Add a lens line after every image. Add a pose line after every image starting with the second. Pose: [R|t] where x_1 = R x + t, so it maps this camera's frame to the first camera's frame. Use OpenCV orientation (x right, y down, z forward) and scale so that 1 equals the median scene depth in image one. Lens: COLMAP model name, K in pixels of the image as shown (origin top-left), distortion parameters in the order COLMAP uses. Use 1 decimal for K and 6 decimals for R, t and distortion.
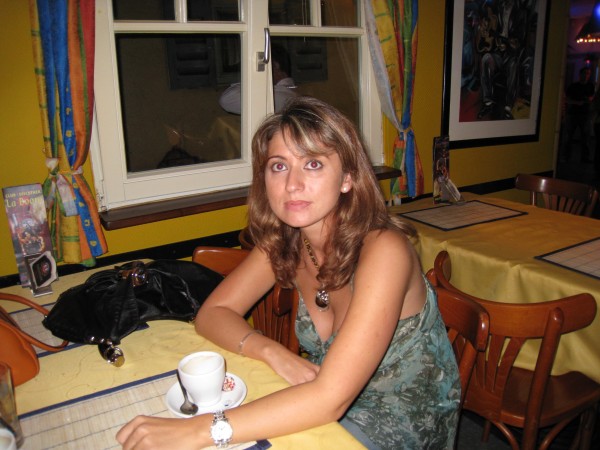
lens RADIAL K [[547.5, 0, 300.0], [0, 547.5, 225.0], [0, 0, 1]] dist [-0.006636, 0.009876]
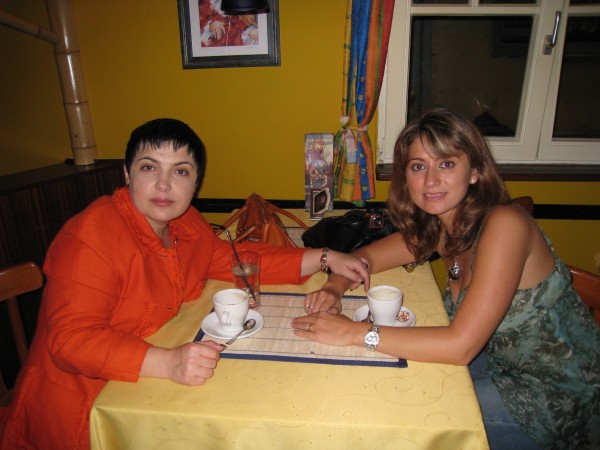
lens RADIAL K [[547.5, 0, 300.0], [0, 547.5, 225.0], [0, 0, 1]] dist [-0.006636, 0.009876]
pose [[0.821229, 0.227823, -0.523144, 0.180238], [-0.186677, 0.973652, 0.130969, -0.023106], [0.539198, -0.009897, 0.842121, -0.120498]]
